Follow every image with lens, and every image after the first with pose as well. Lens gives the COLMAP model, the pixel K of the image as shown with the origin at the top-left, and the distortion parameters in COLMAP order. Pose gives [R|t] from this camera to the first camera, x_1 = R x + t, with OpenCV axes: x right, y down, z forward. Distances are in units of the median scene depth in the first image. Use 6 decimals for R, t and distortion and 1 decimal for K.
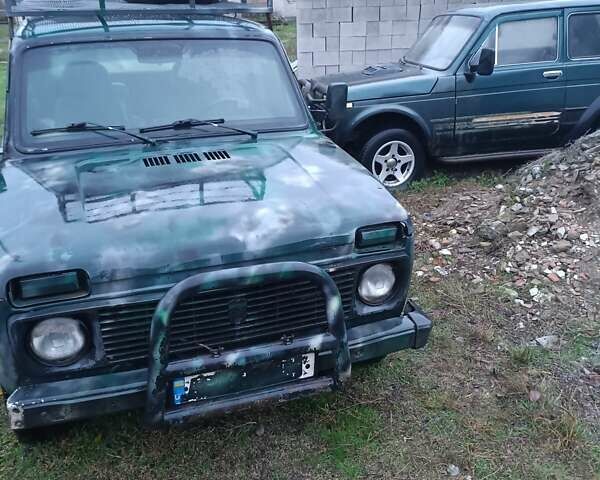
lens RADIAL K [[588.4, 0, 299.9], [0, 588.4, 239.0], [0, 0, 1]] dist [0.039785, 0.000000]
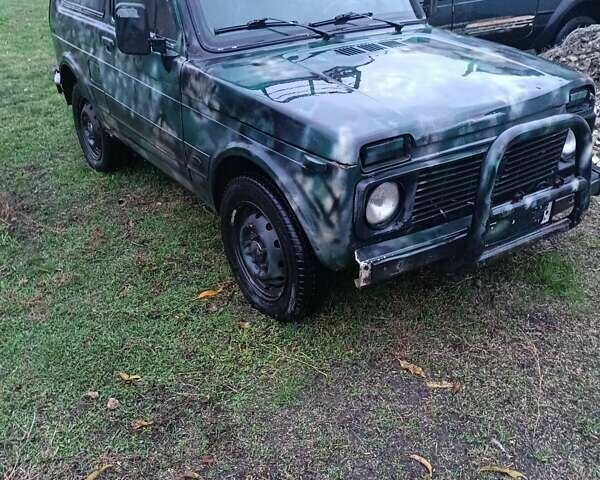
lens RADIAL K [[588.4, 0, 300.5], [0, 588.4, 241.6], [0, 0, 1]] dist [0.039785, 0.000000]
pose [[0.965333, -0.128038, 0.227461, -0.788535], [0.105507, 0.988466, 0.108643, 0.101760], [-0.238748, -0.080878, 0.967708, -0.024092]]
